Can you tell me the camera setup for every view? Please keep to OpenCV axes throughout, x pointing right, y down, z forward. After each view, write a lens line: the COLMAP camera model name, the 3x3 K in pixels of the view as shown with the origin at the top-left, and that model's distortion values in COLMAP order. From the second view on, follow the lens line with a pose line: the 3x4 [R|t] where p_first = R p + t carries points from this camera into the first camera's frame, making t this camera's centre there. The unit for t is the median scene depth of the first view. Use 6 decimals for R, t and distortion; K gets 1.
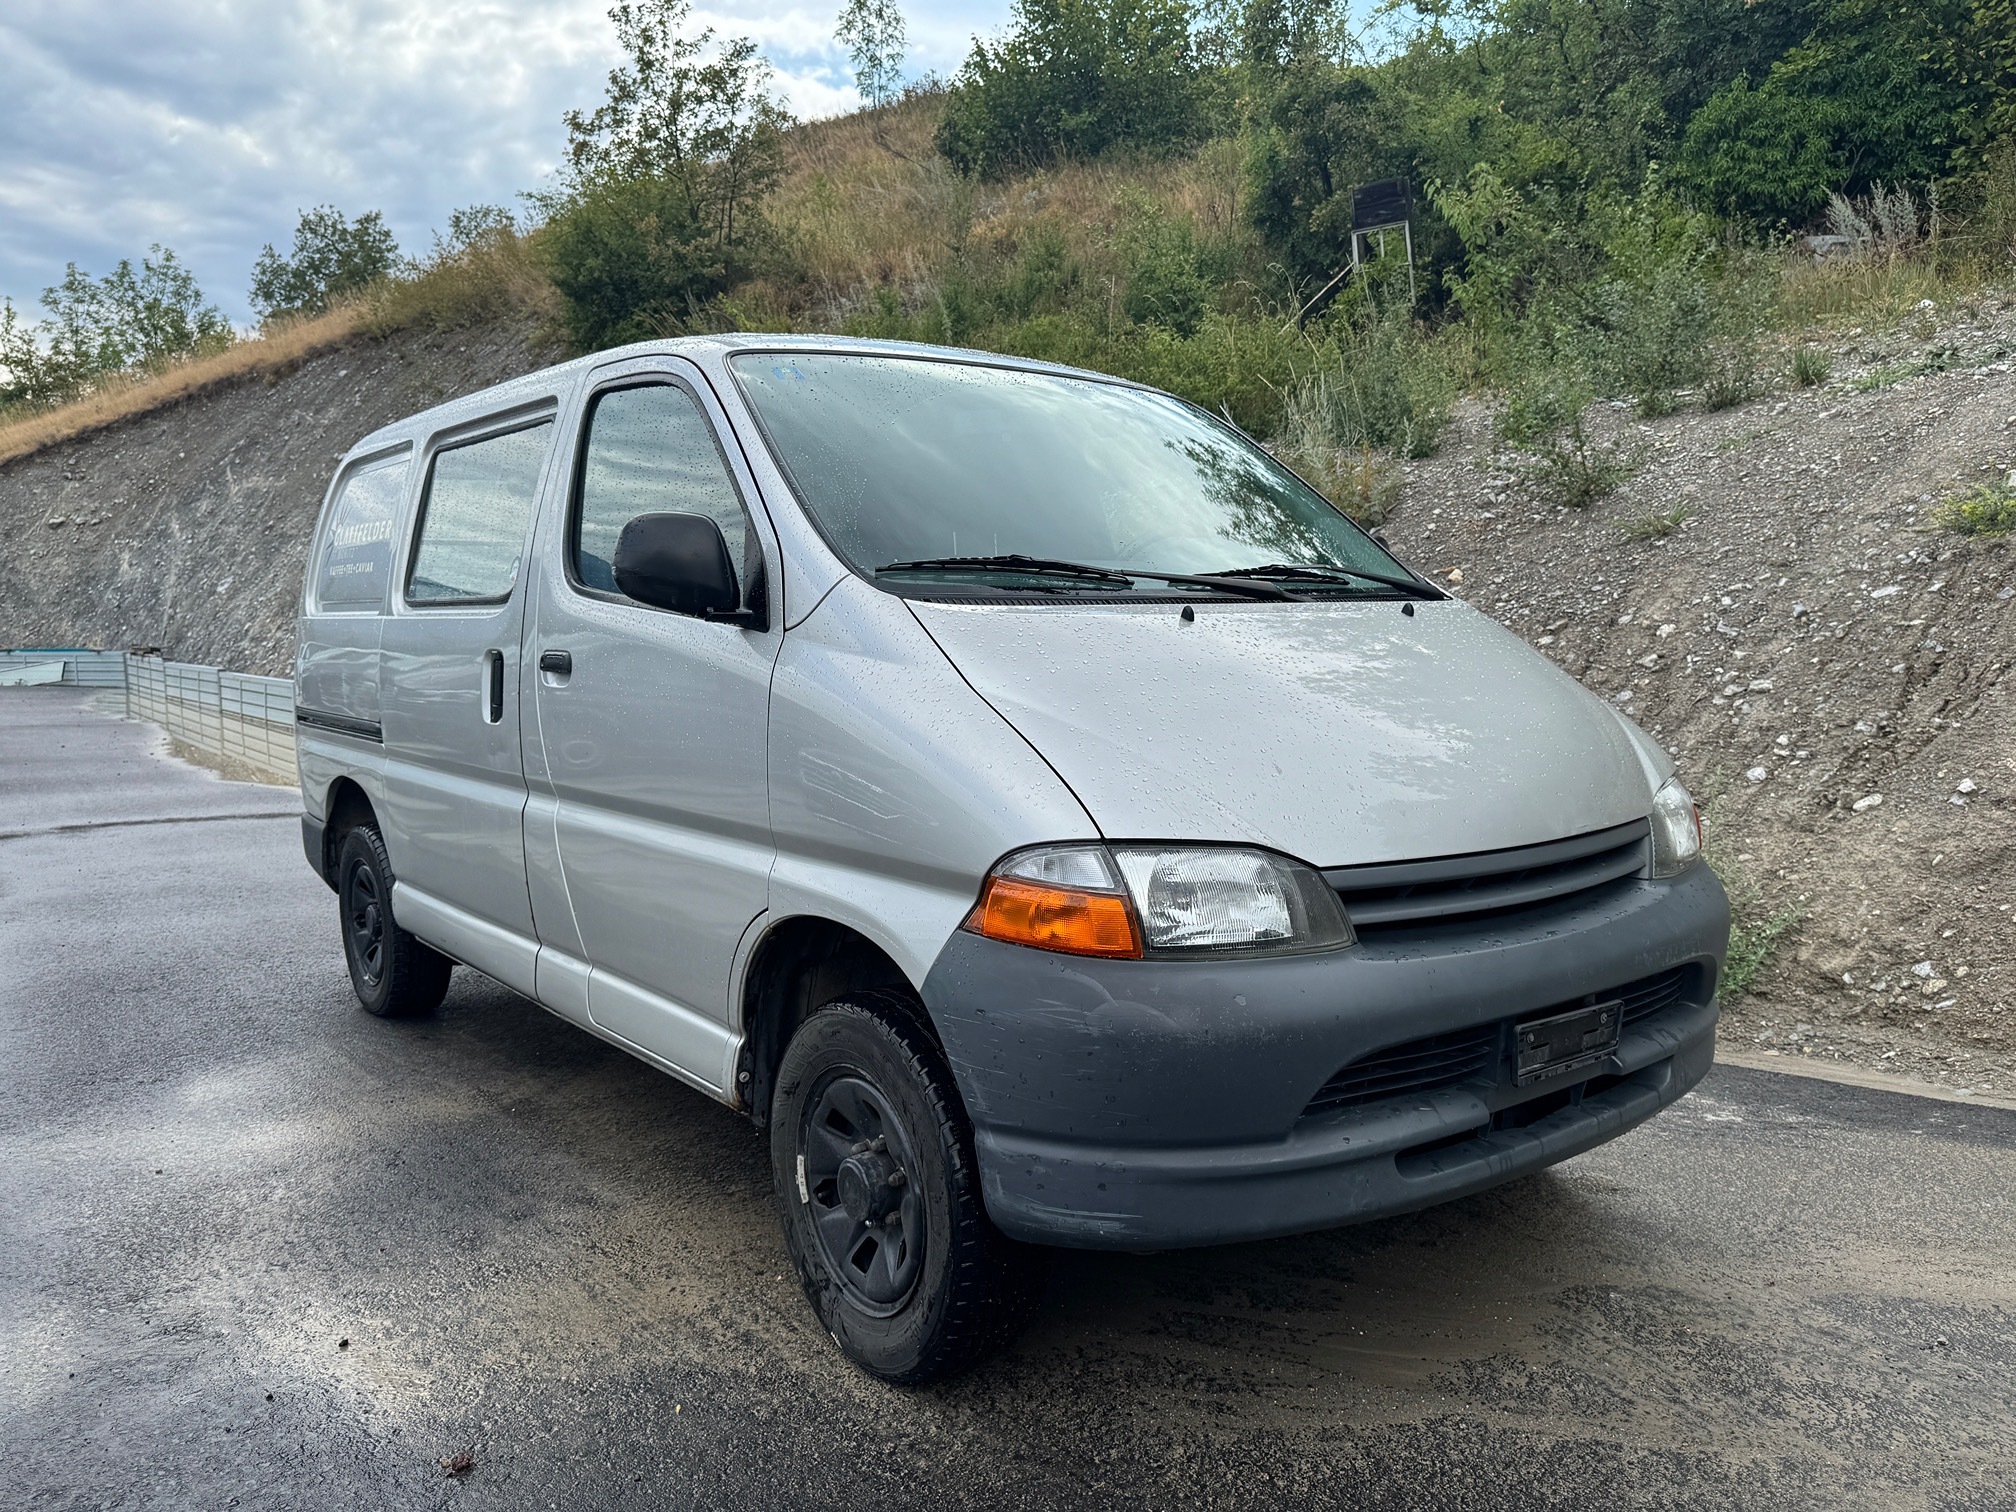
lens RADIAL K [[1529.9, 0, 1012.7], [0, 1529.9, 750.6], [0, 0, 1]] dist [0.015766, -0.015178]
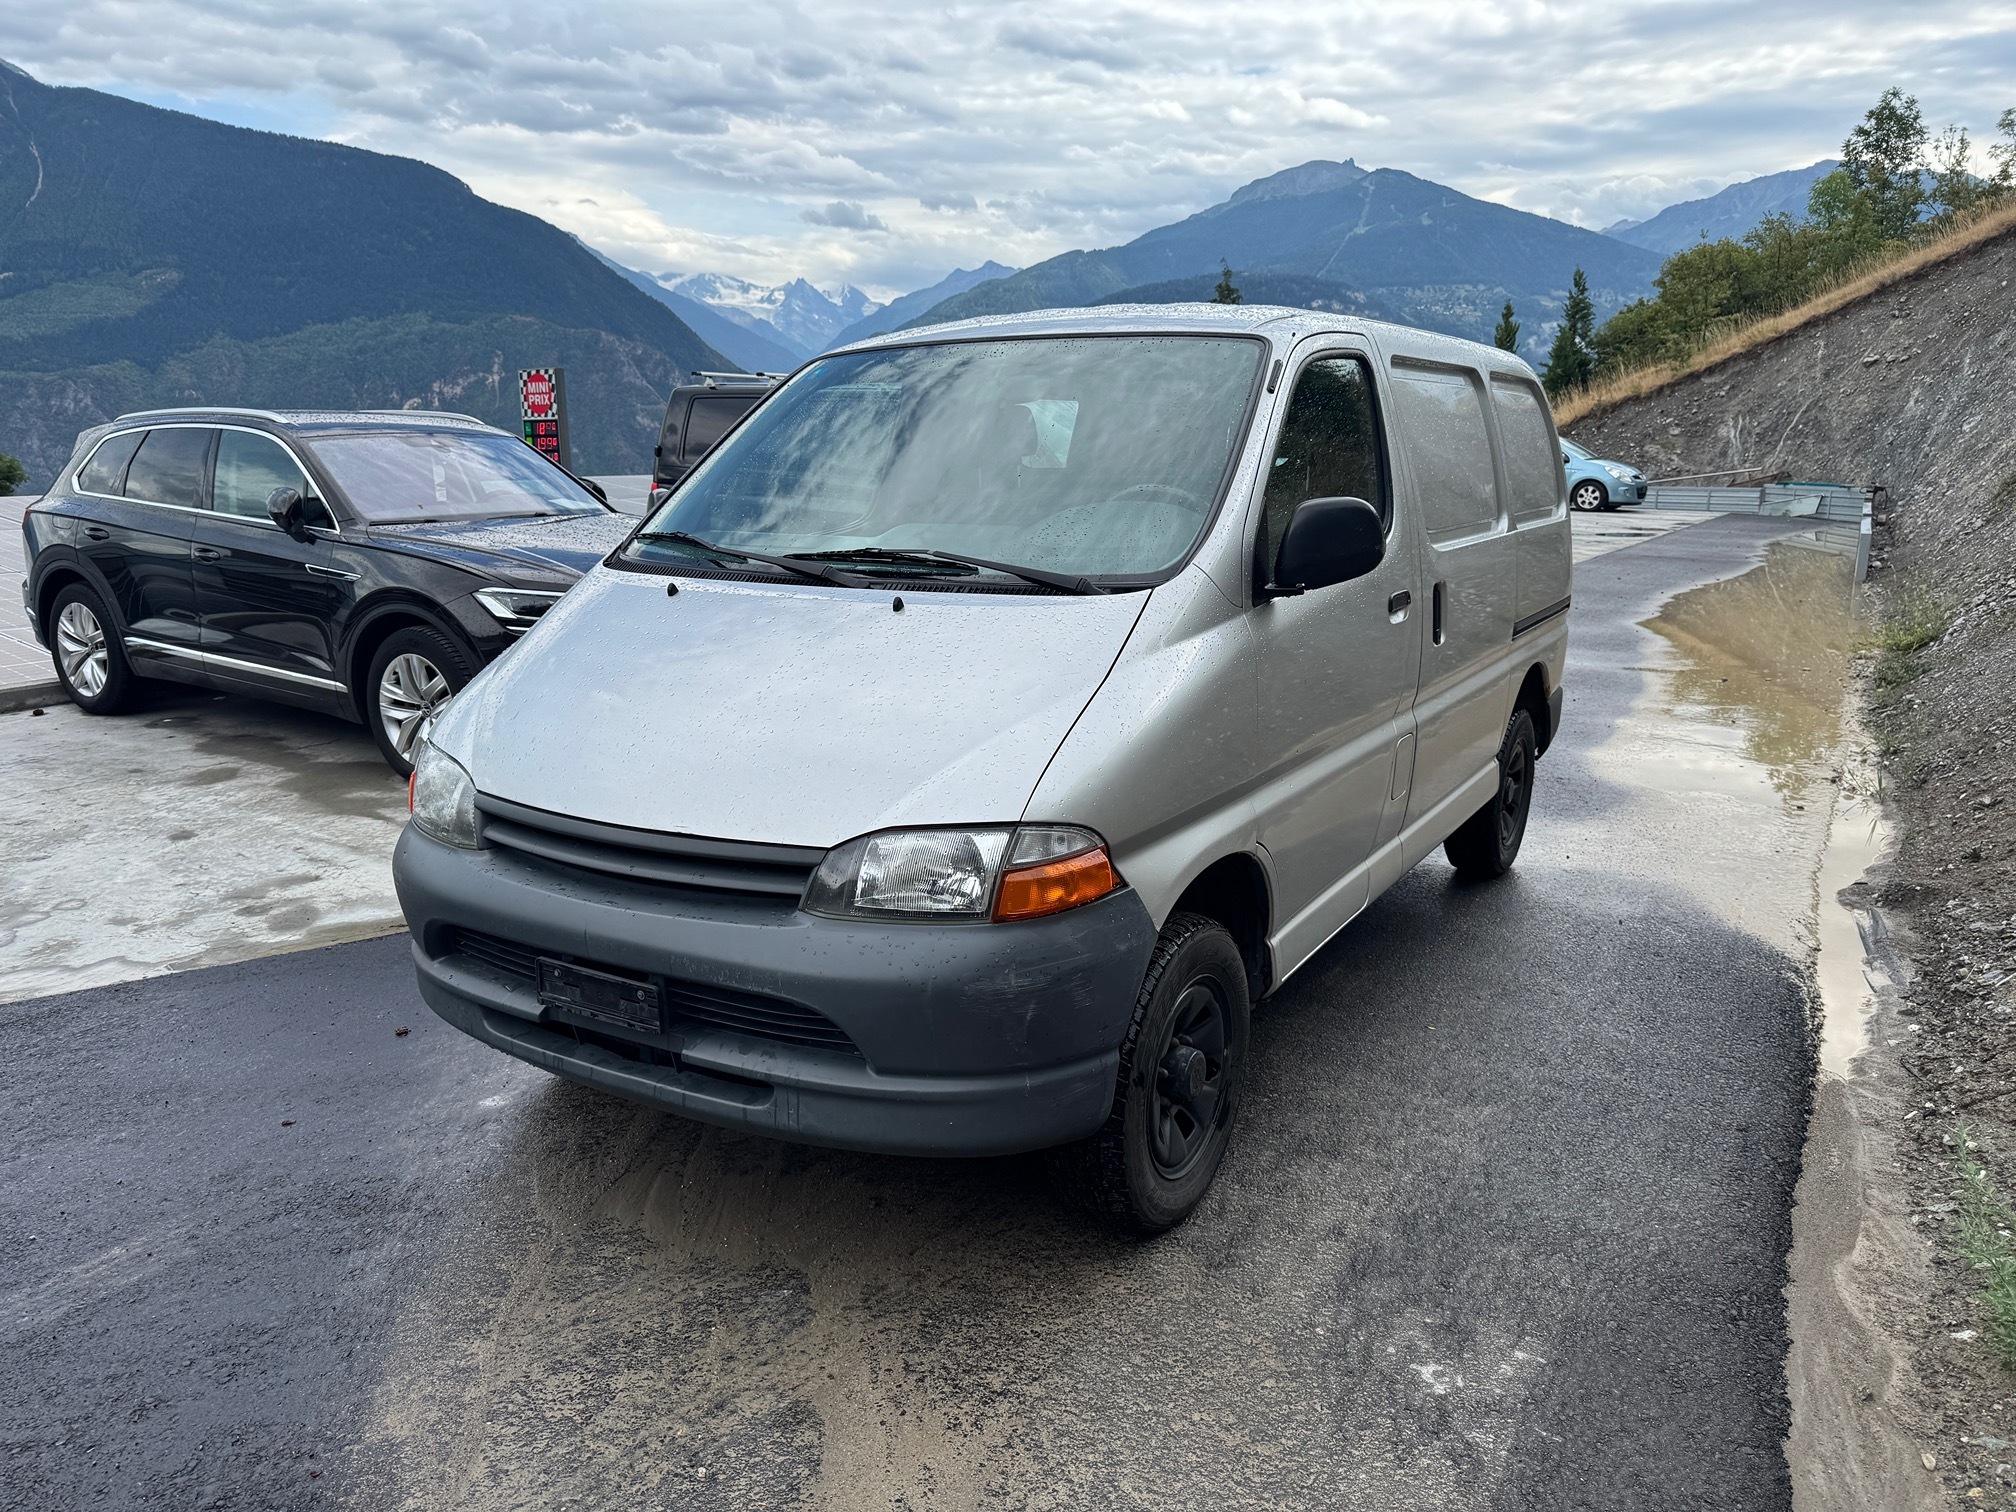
lens RADIAL K [[1430.5, 0, 1008.0], [0, 1430.5, 756.0], [0, 0, 1]] dist [0.048990, -0.047167]
pose [[0.360092, 0.206973, -0.909668, 0.689488], [-0.085567, 0.978297, 0.188716, -0.104808], [0.928984, 0.009882, 0.369987, 0.429874]]
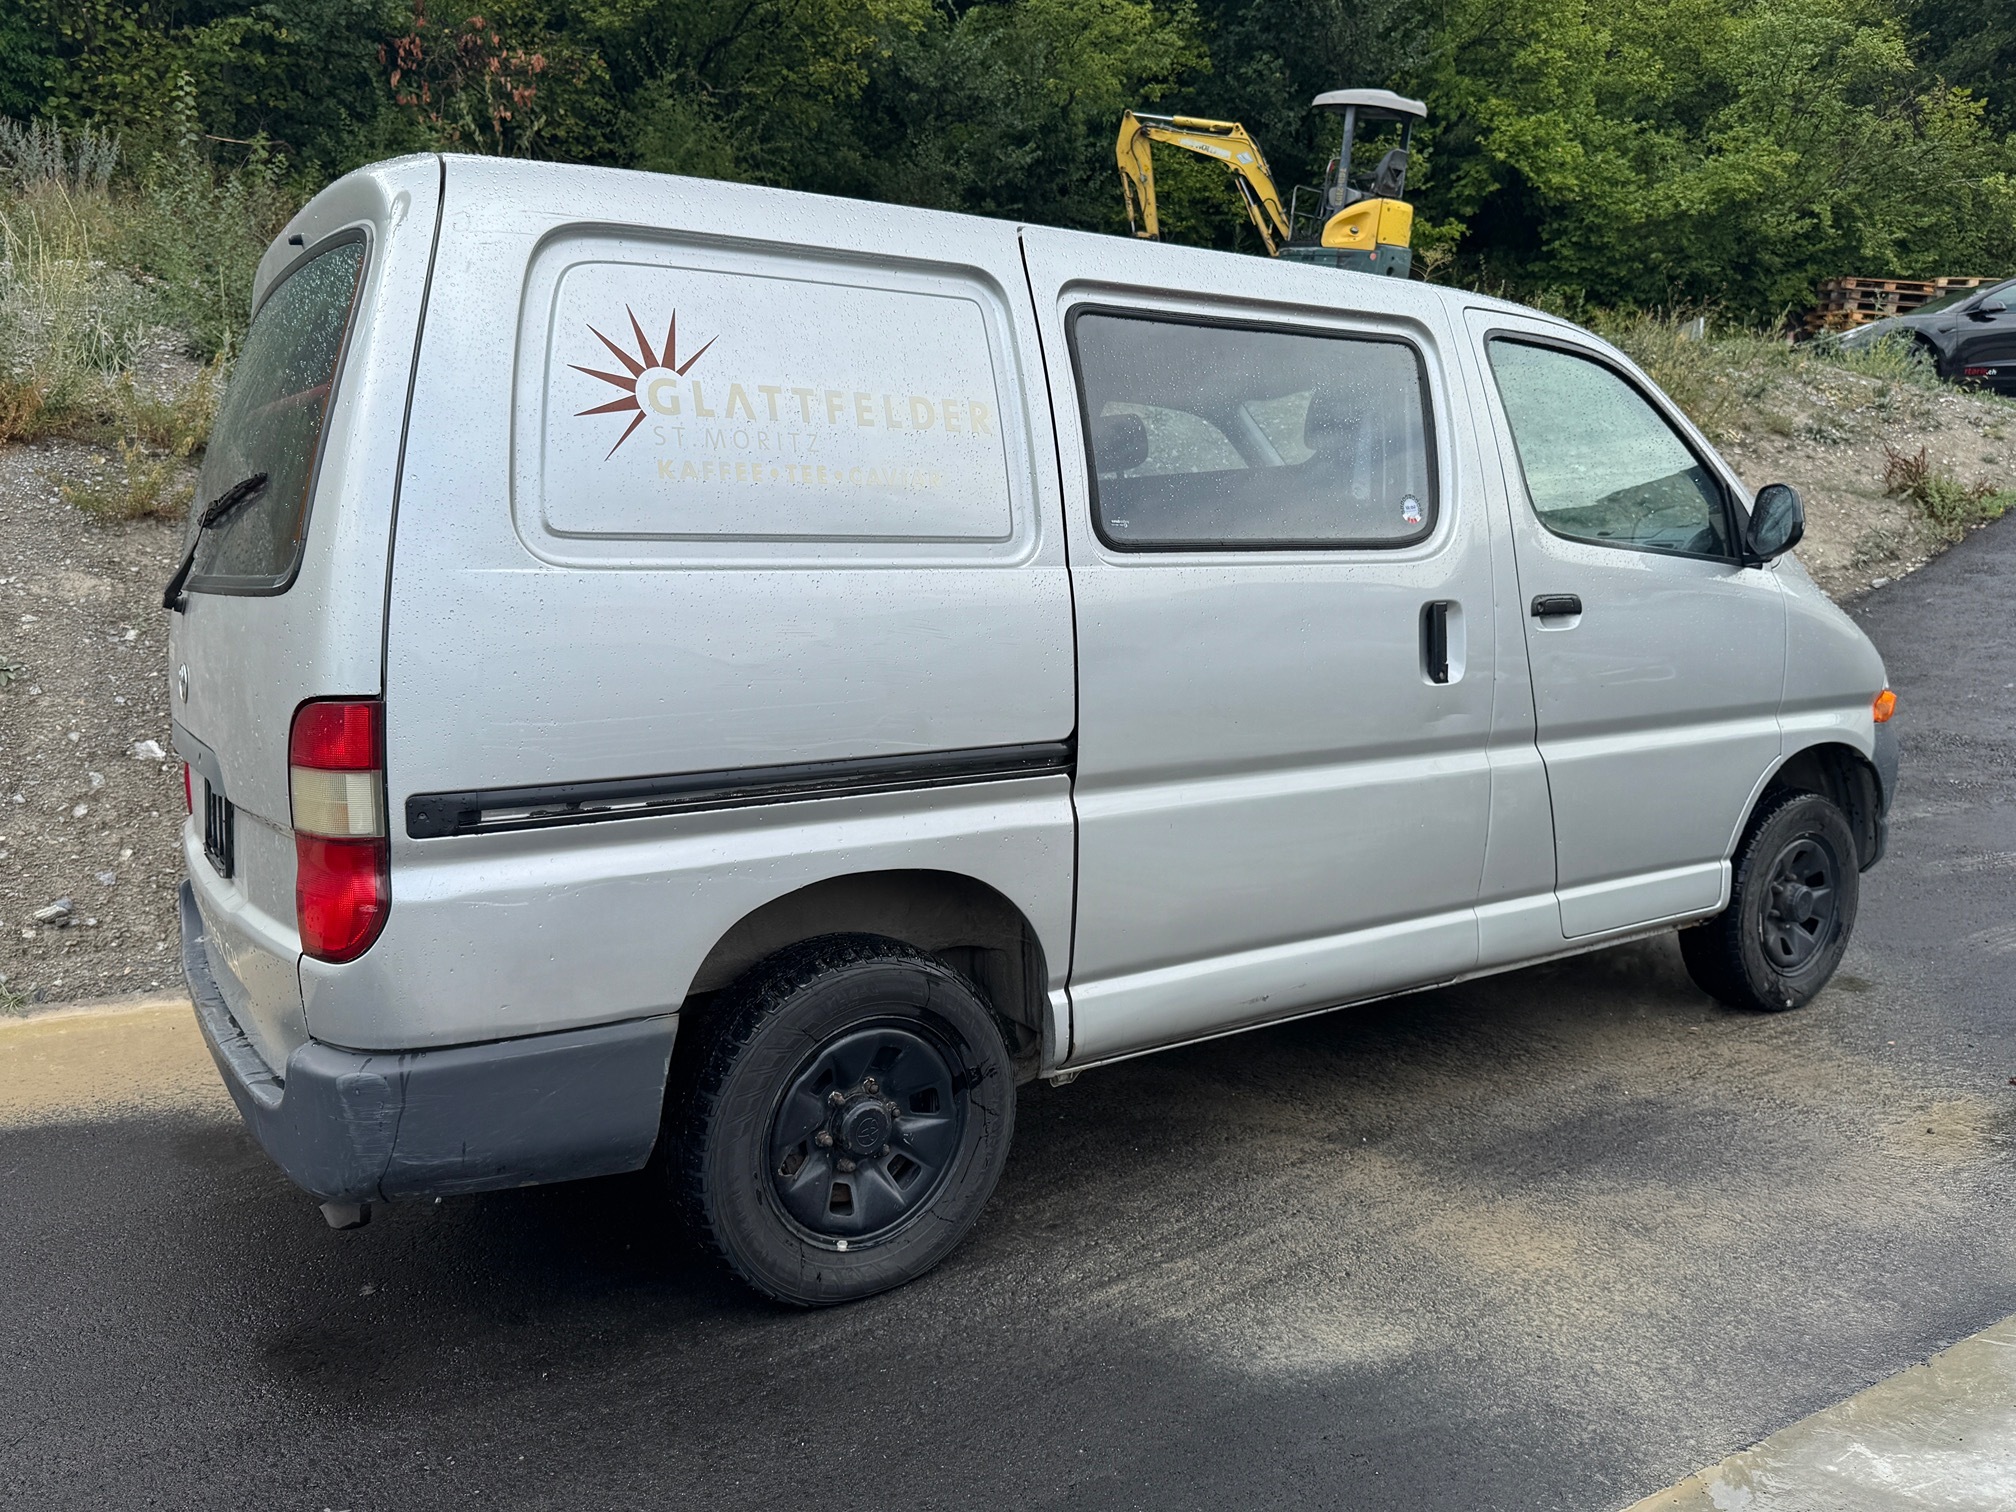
lens RADIAL K [[1510.6, 0, 998.0], [0, 1510.6, 772.8], [0, 0, 1]] dist [0.040459, -0.042674]
pose [[0.060481, -0.132495, 0.989337, -0.908751], [0.092909, 0.987596, 0.126582, -0.075555], [-0.993836, 0.084263, 0.072041, 0.886845]]
